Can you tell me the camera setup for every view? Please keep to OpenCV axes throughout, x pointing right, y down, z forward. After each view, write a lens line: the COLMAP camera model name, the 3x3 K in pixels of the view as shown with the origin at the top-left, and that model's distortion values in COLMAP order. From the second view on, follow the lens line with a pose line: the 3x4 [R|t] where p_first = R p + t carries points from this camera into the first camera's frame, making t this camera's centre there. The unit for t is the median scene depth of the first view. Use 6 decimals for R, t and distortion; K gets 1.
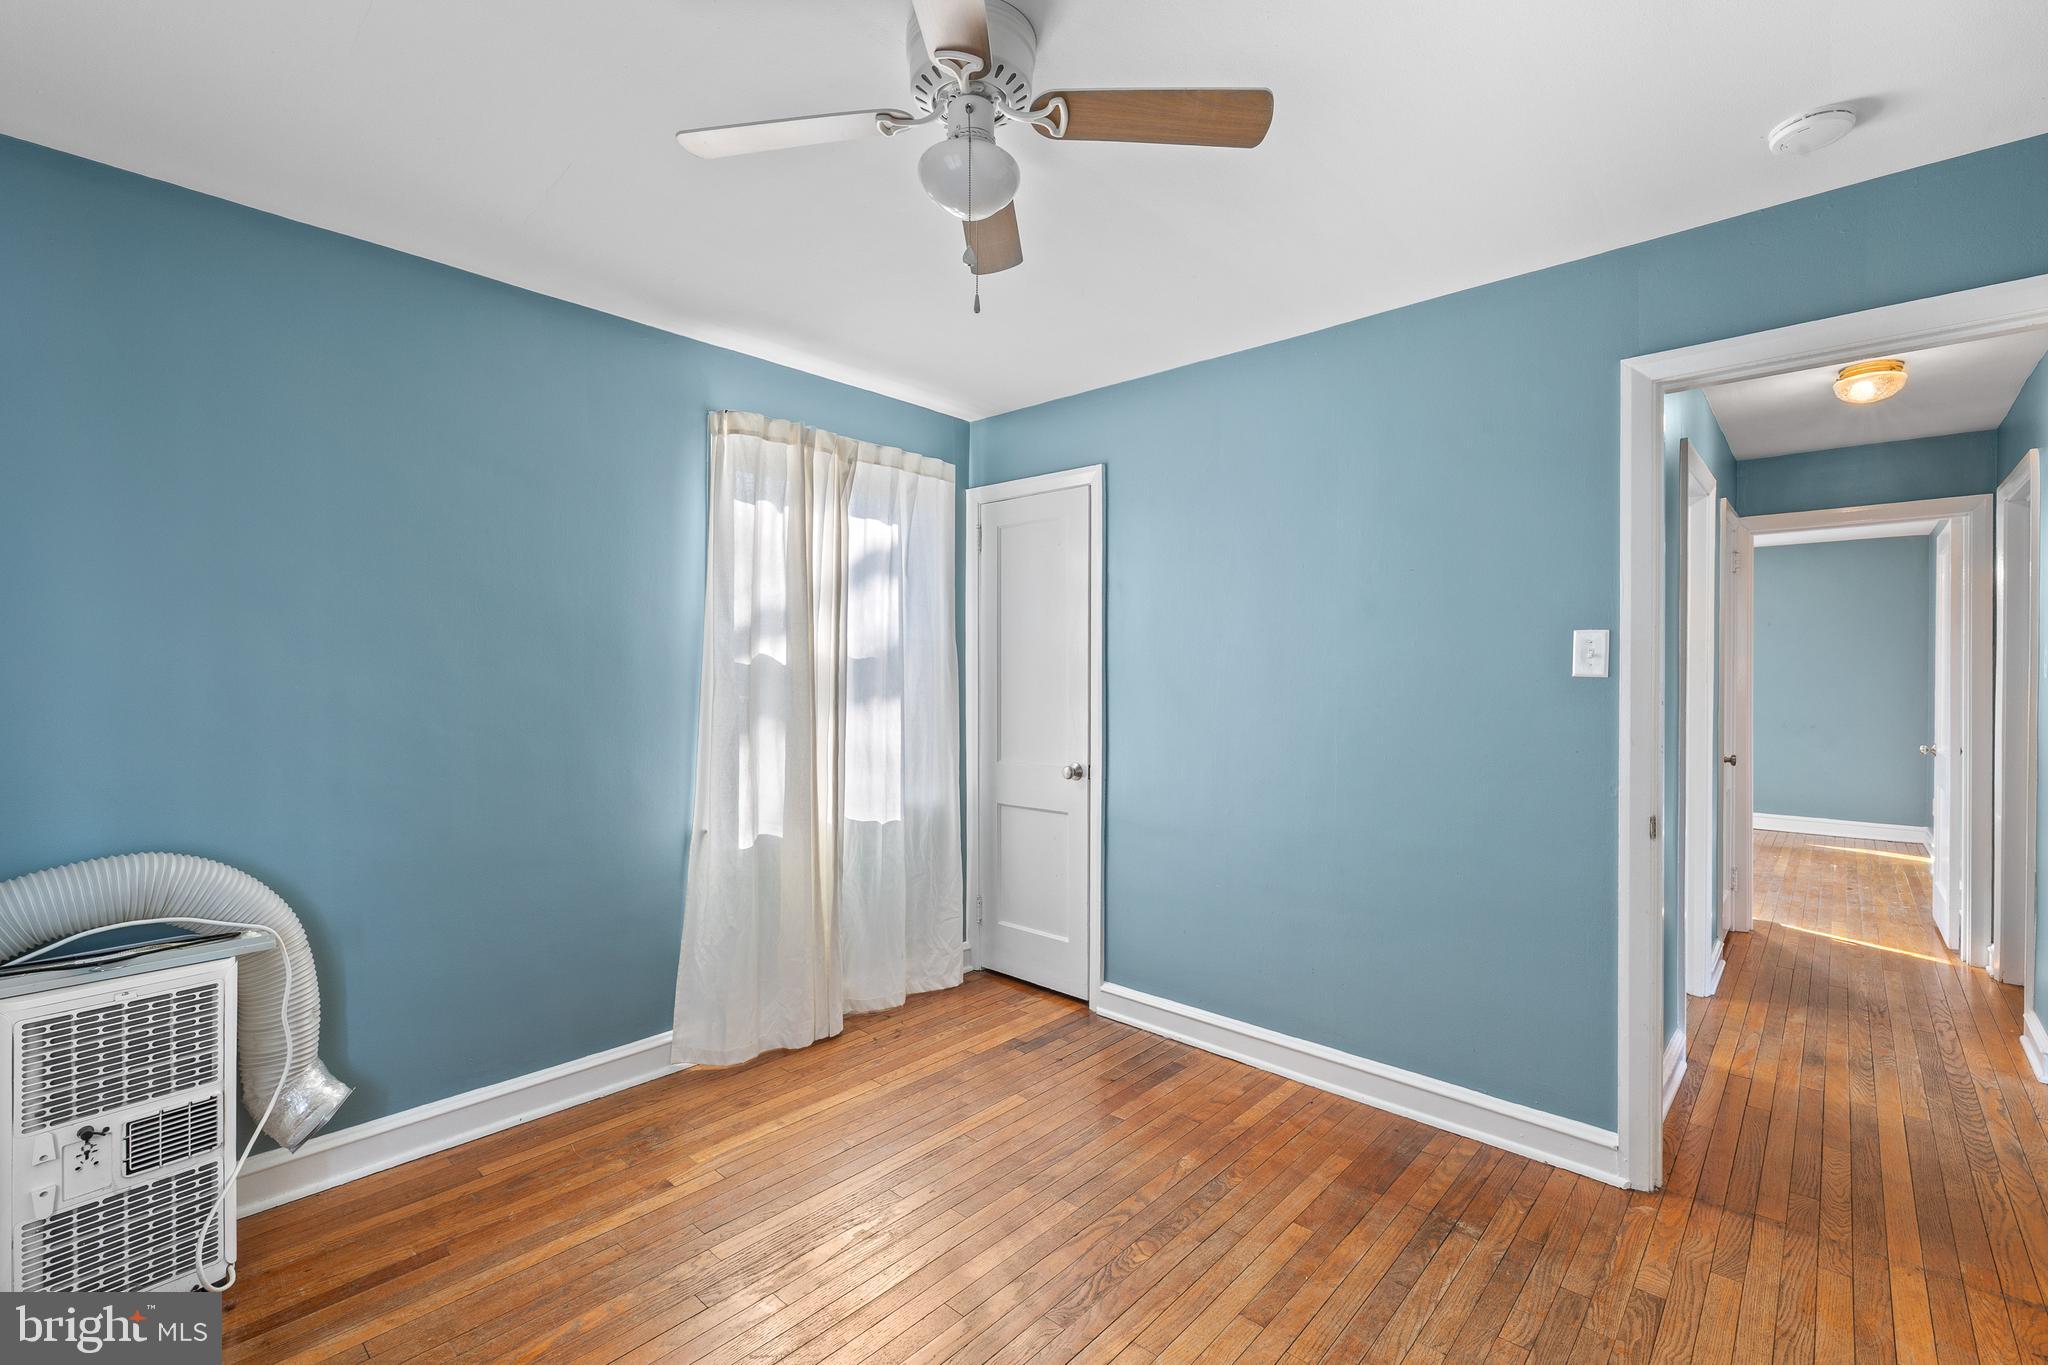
lens RADIAL K [[888.2, 0, 1028.6], [0, 888.2, 668.2], [0, 0, 1]] dist [-0.003687, -0.000261]
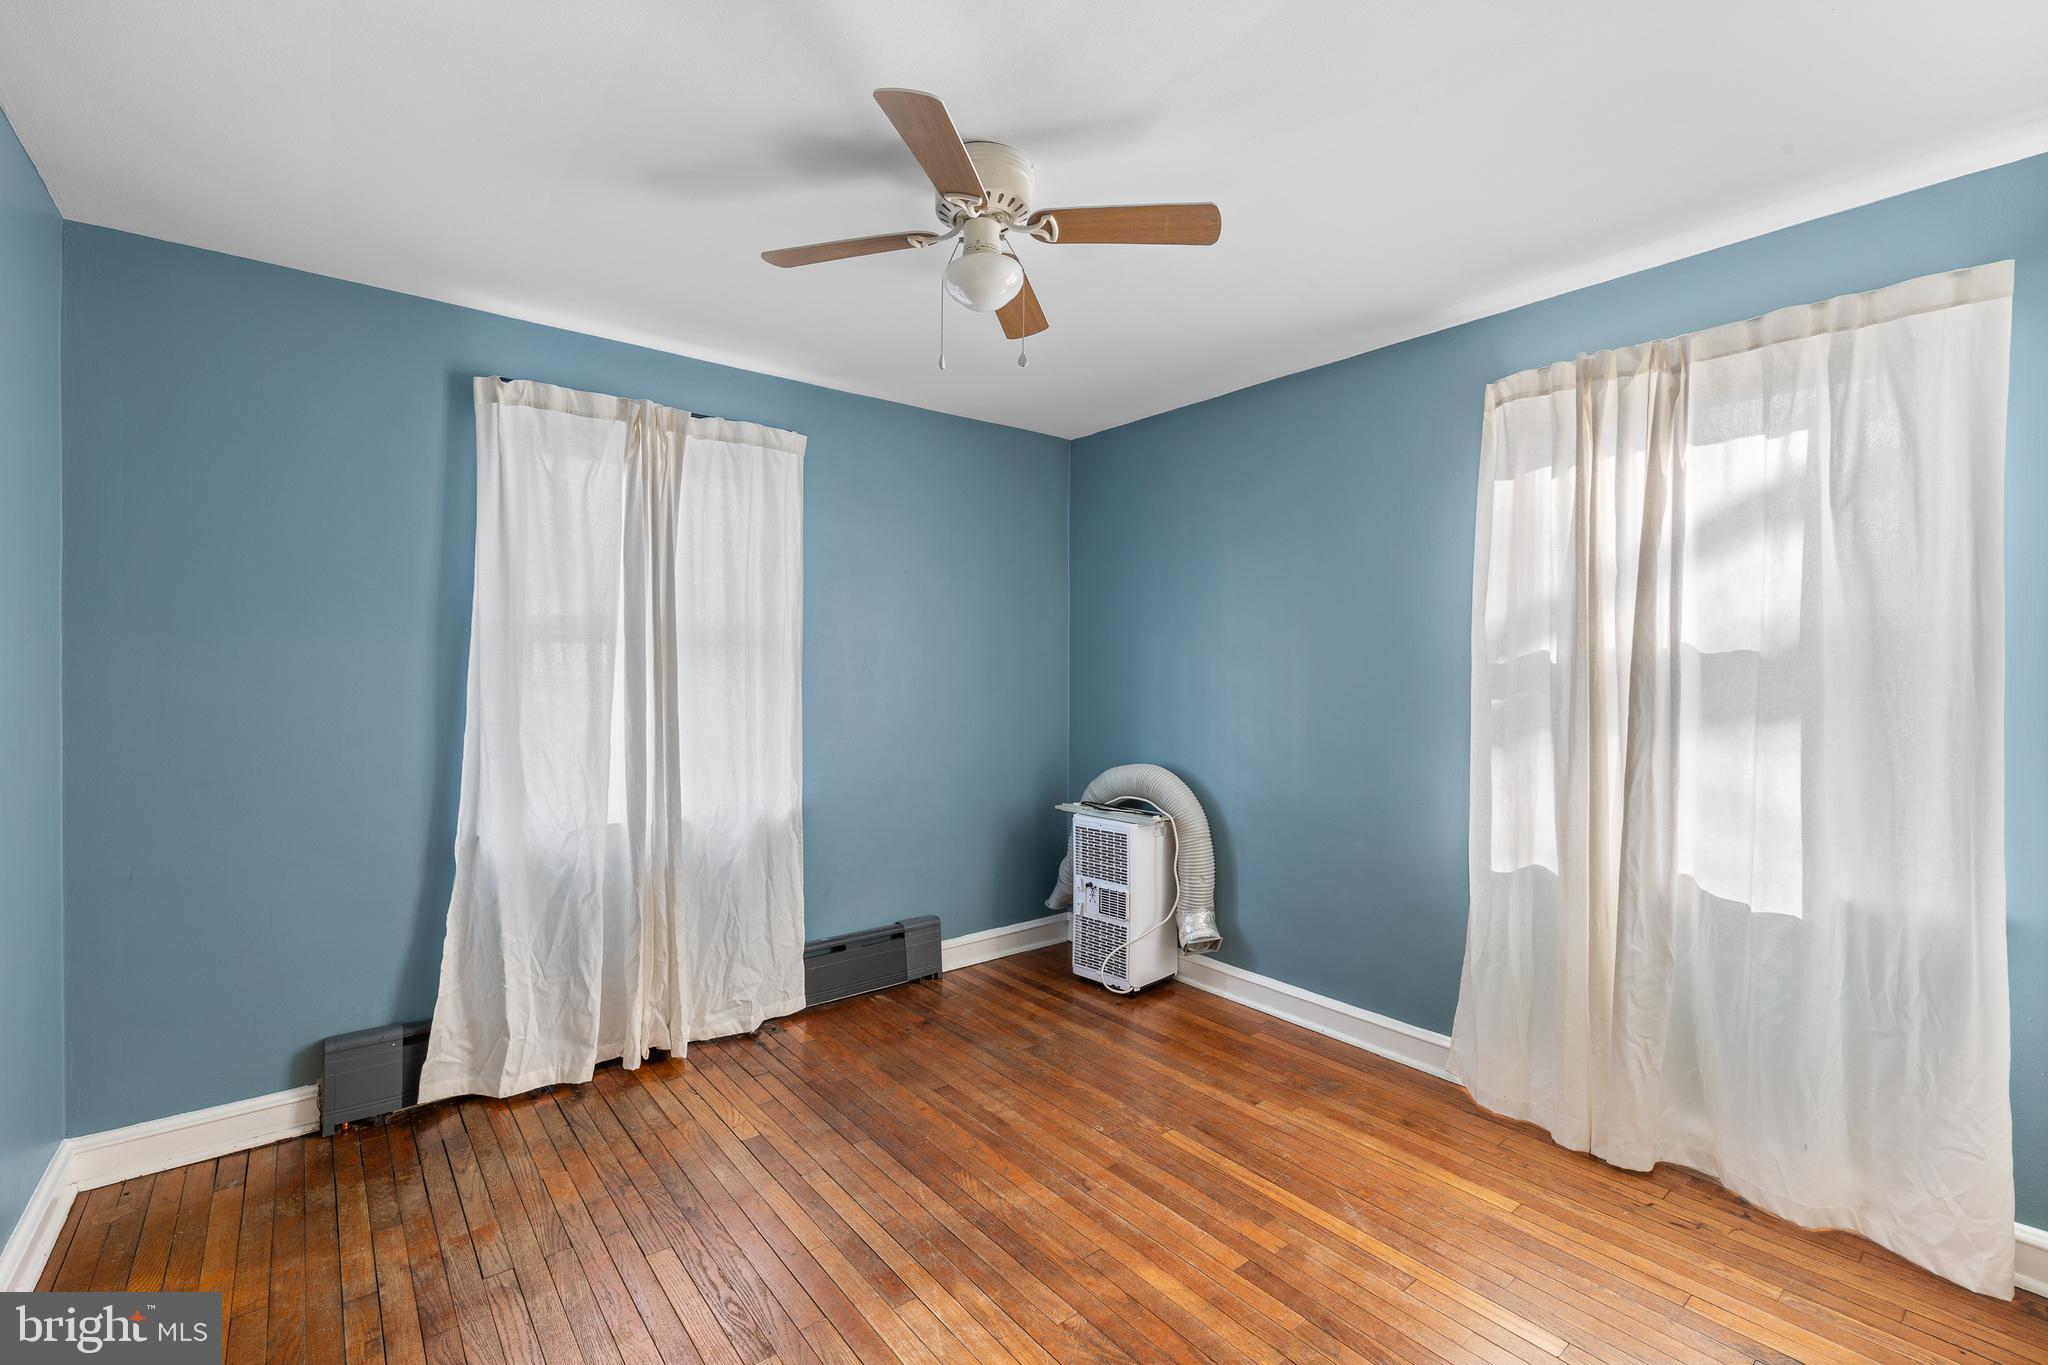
lens RADIAL K [[888.2, 0, 1028.7], [0, 888.2, 682.1], [0, 0, 1]] dist [-0.003687, -0.000261]
pose [[-0.146205, 0.017970, -0.989091, 0.617956], [-0.000163, 0.999835, 0.018189, -0.002944], [0.989254, 0.002820, -0.146178, 0.667545]]
